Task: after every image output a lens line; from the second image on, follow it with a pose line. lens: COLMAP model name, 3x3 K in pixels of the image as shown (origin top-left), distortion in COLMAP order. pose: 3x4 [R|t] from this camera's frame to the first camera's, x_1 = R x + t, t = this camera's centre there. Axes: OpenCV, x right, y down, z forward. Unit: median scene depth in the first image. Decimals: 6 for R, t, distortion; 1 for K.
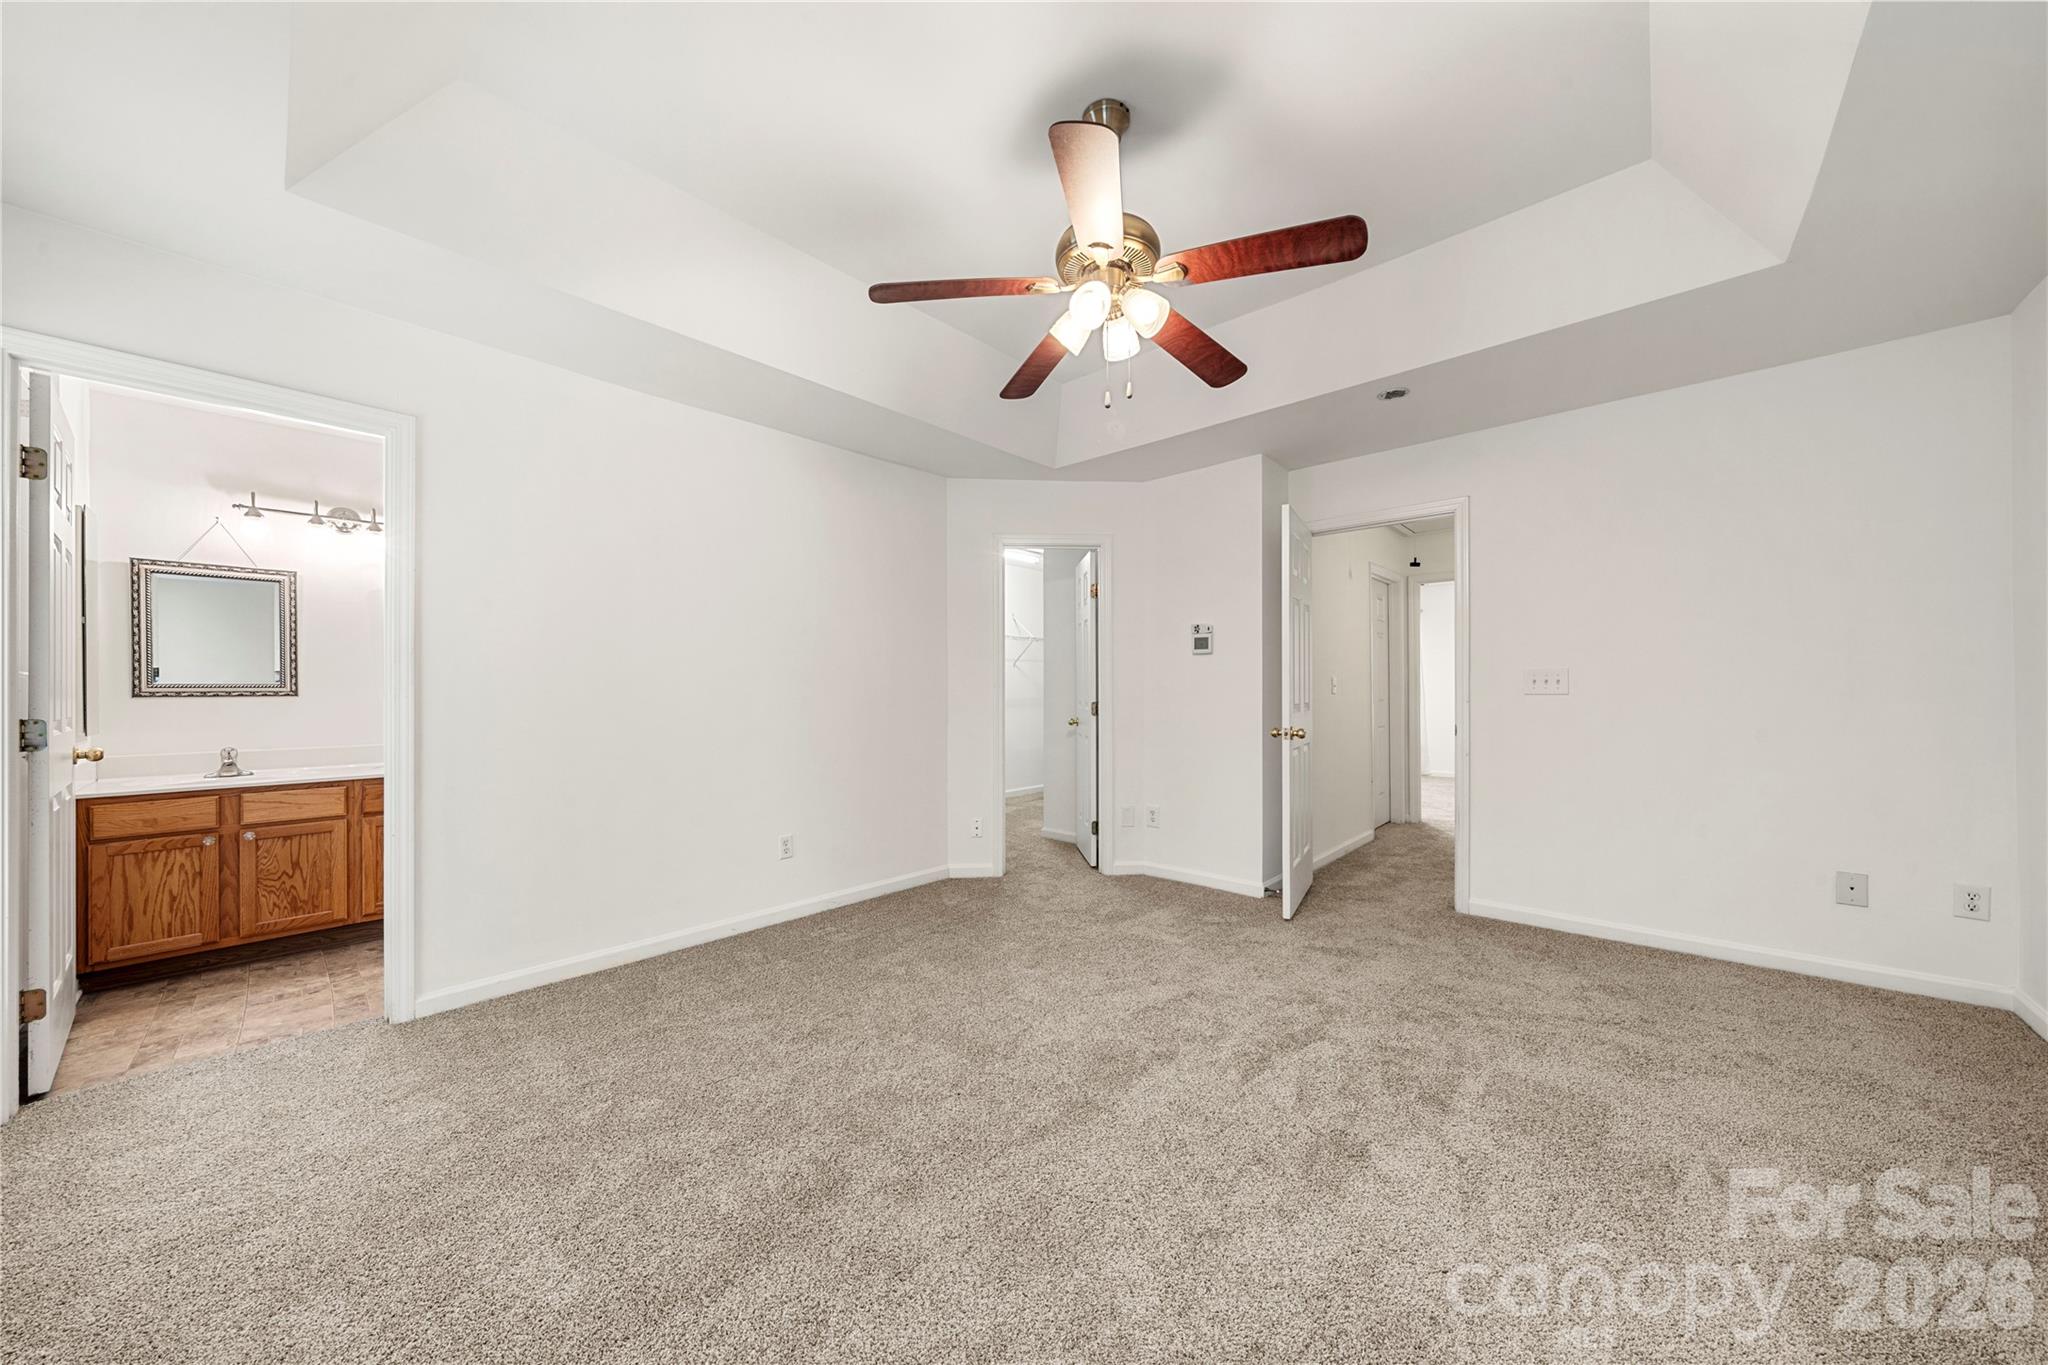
lens RADIAL K [[695.3, 0, 1029.0], [0, 695.3, 698.8], [0, 0, 1]] dist [-0.000753, -0.000158]
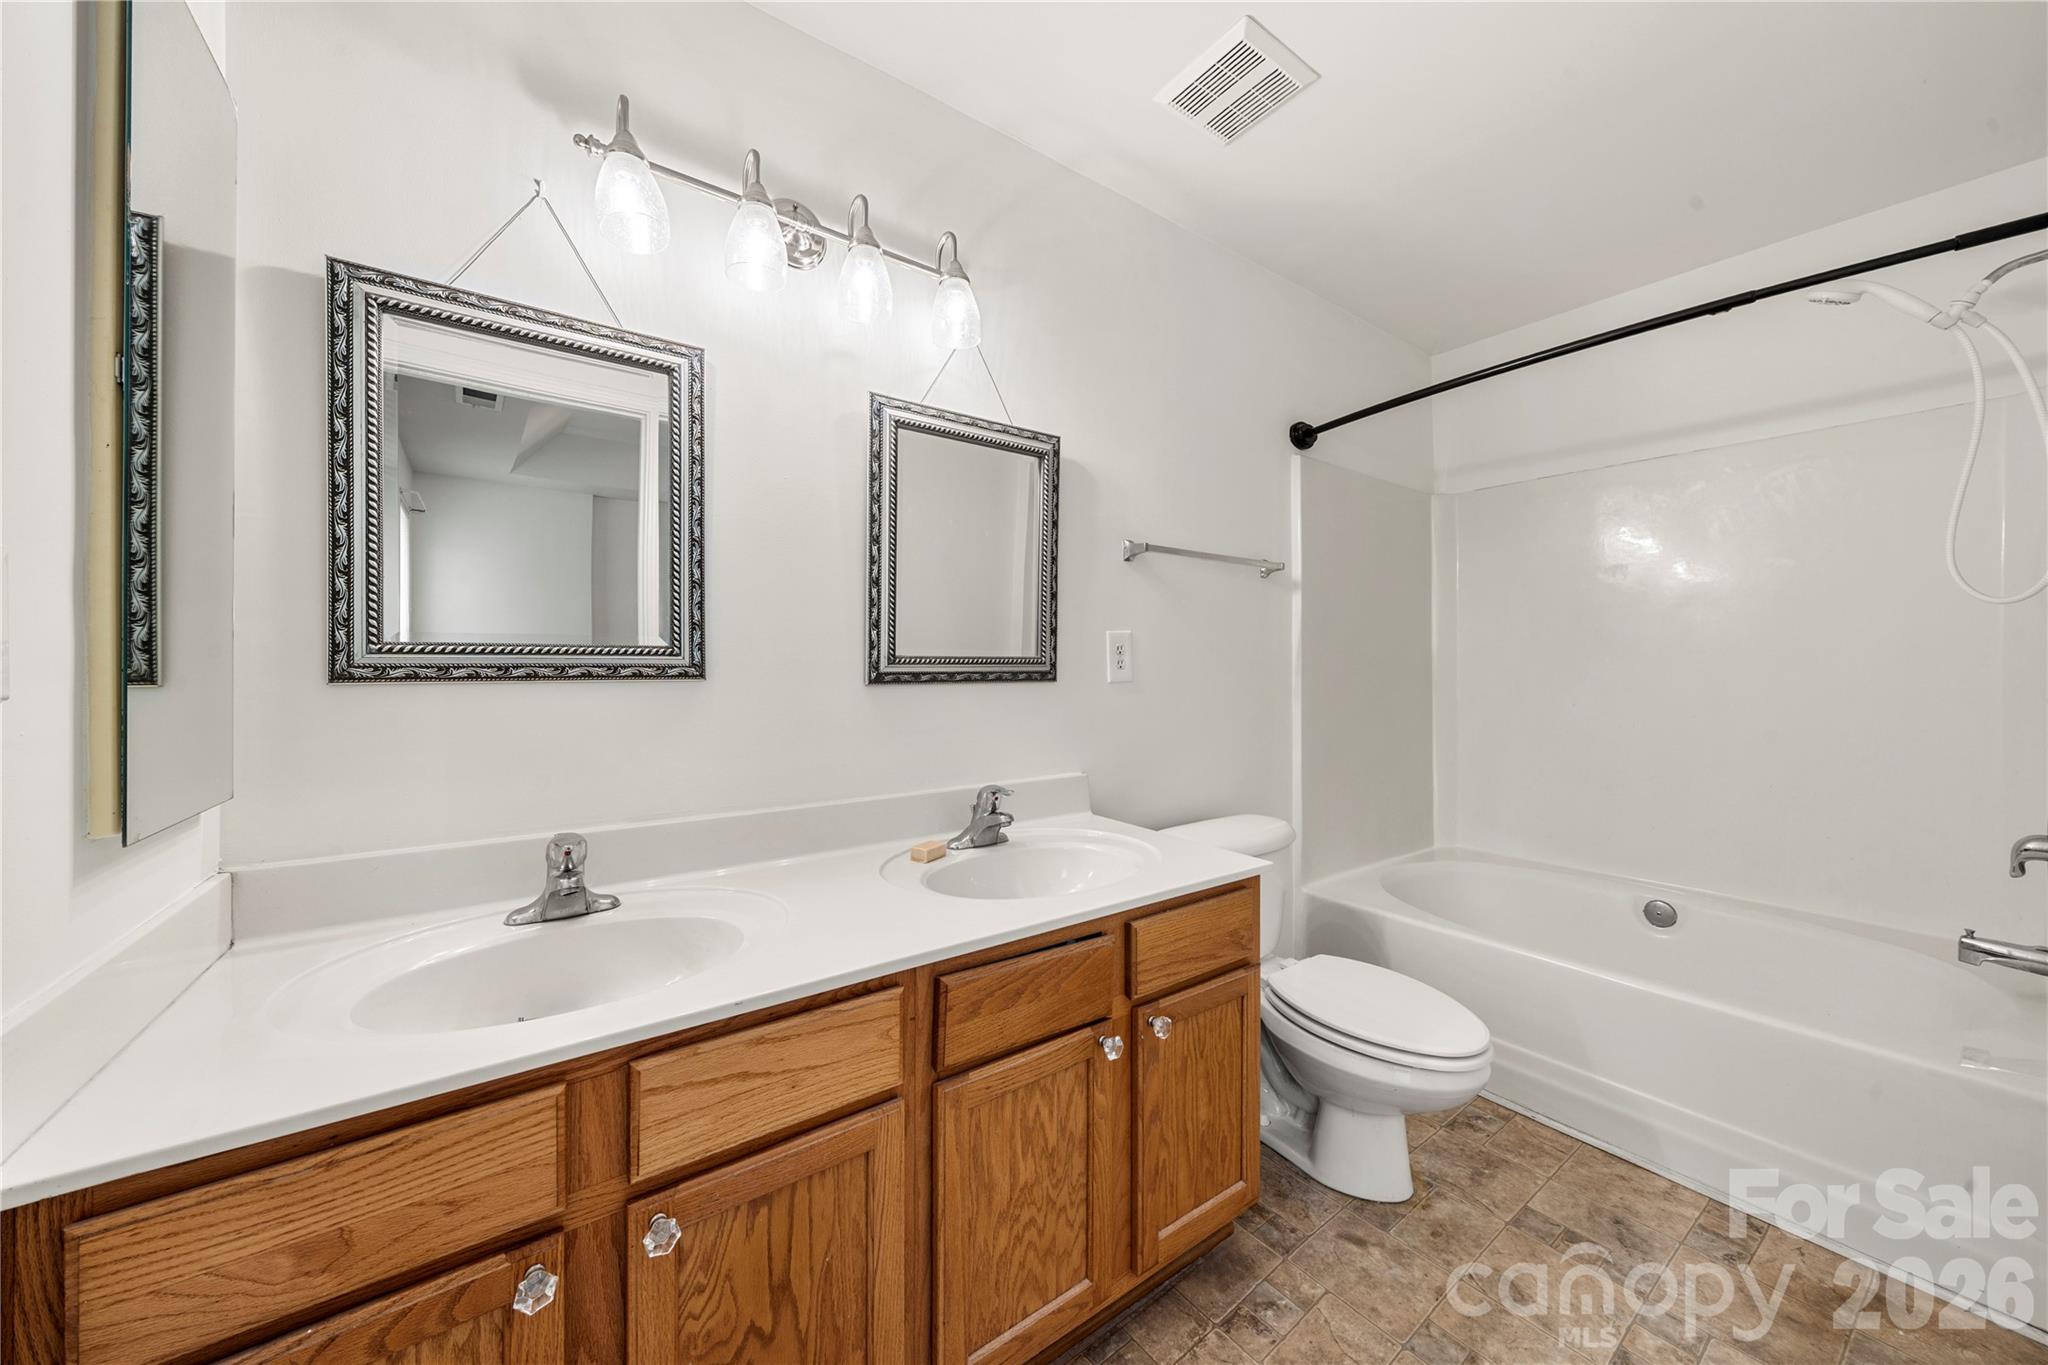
lens RADIAL K [[695.3, 0, 1019.7], [0, 695.3, 673.5], [0, 0, 1]] dist [-0.000753, -0.000158]
pose [[0.978549, 0.004193, -0.205971, -0.899190], [-0.005267, 0.999975, -0.004668, -0.006221], [0.205946, 0.005653, 0.978547, 0.741390]]
